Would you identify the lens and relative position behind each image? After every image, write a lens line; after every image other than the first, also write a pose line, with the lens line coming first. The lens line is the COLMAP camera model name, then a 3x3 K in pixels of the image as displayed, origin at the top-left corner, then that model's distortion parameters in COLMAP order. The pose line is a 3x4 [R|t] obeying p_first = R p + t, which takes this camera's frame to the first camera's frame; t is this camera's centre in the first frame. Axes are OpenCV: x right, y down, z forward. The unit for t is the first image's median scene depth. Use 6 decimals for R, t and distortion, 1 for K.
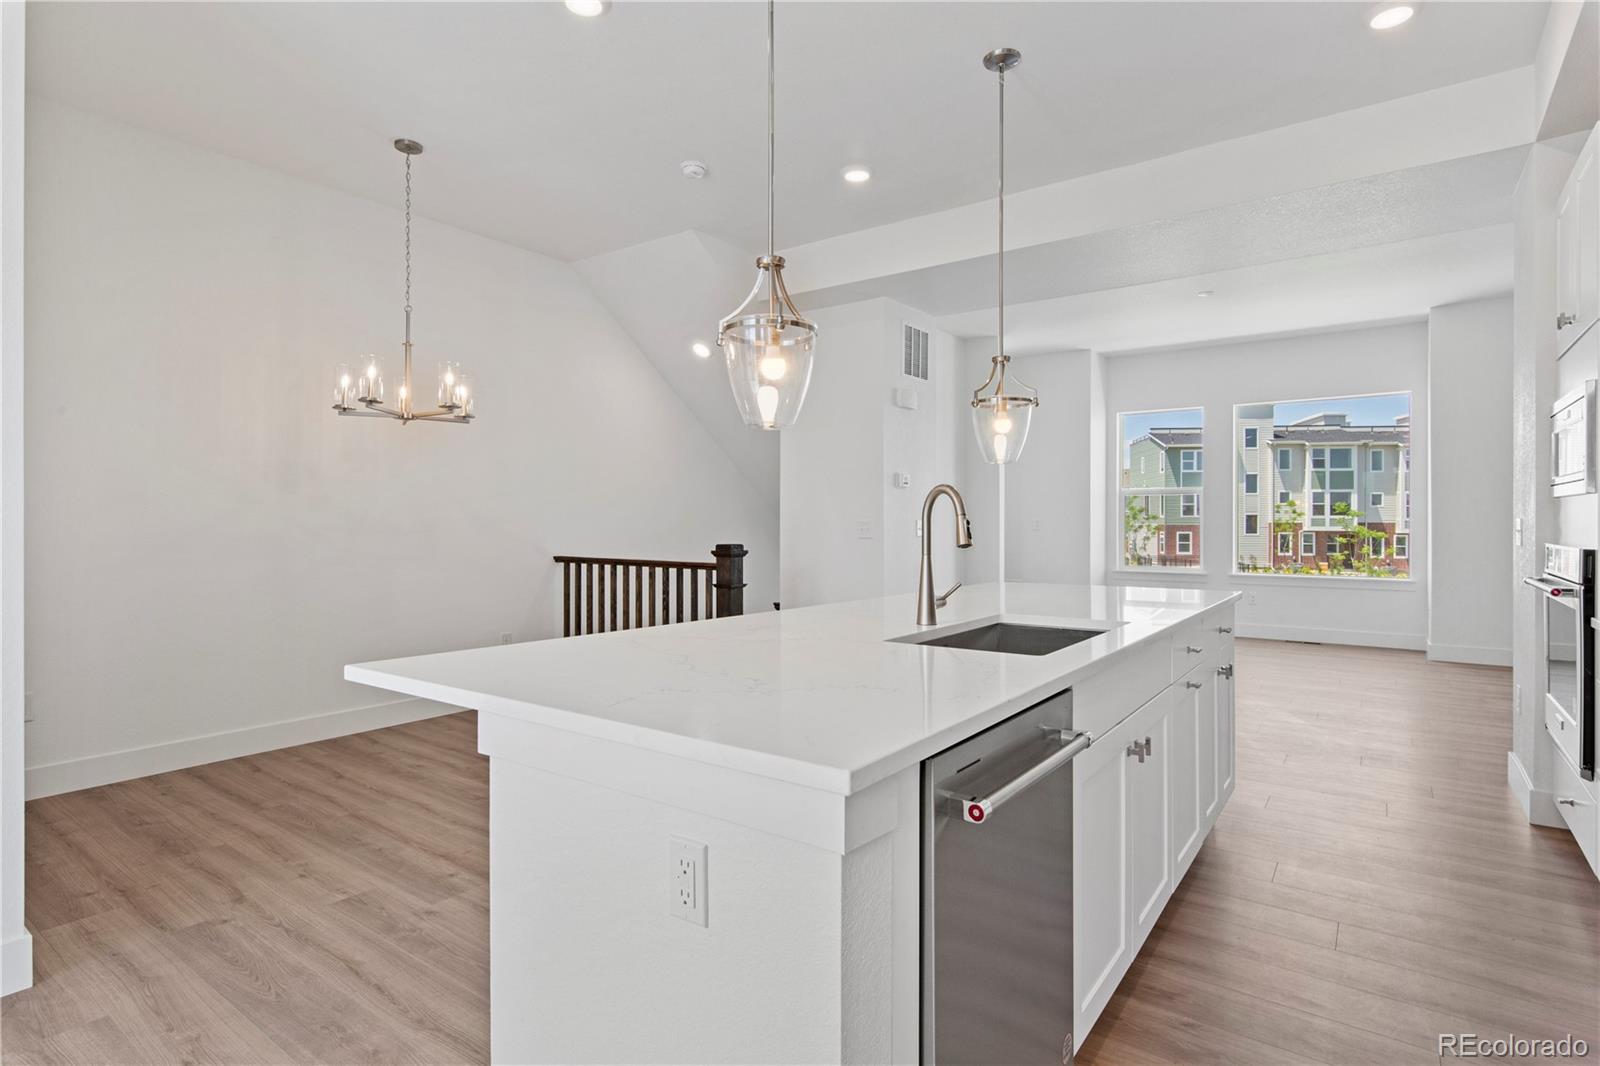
lens RADIAL K [[822.3, 0, 802.6], [0, 822.3, 524.1], [0, 0, 1]] dist [-0.011564, 0.000252]
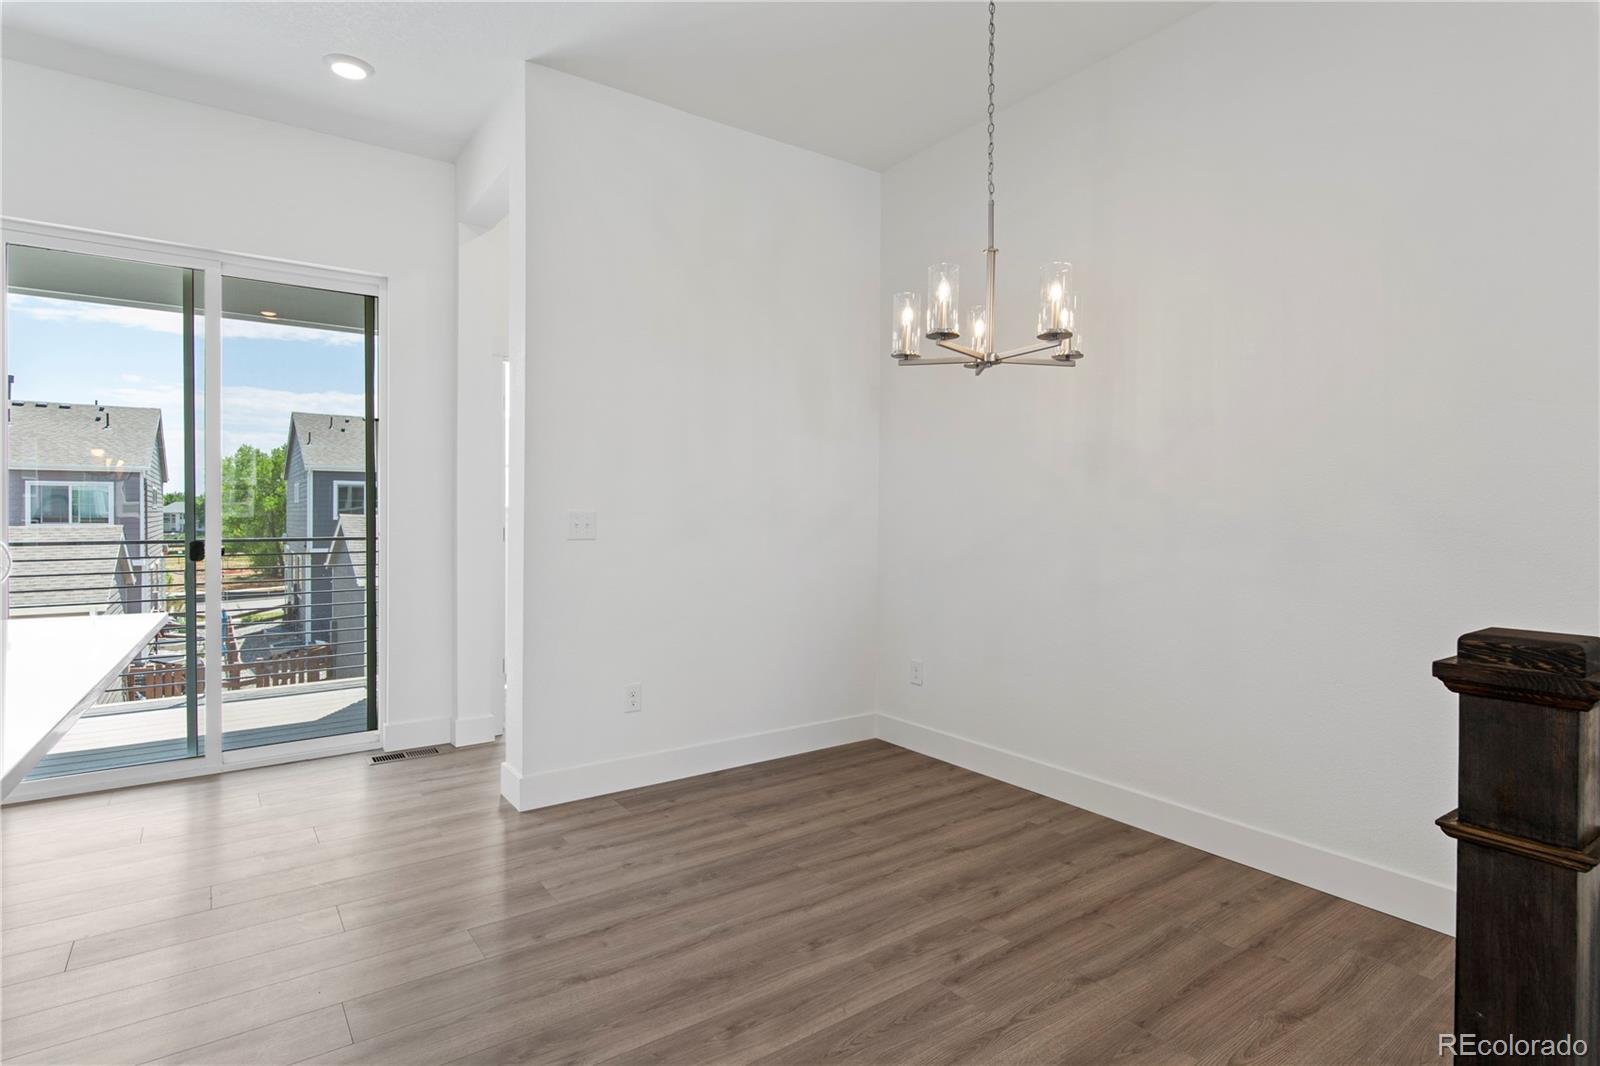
lens RADIAL K [[802.9, 0, 809.1], [0, 802.9, 523.9], [0, 0, 1]] dist [-0.005589, -0.000058]
pose [[-0.307986, 0.009463, -0.951344, 0.224918], [-0.008875, 0.999878, 0.012819, -0.008227], [0.951350, 0.012391, -0.307864, 1.281833]]
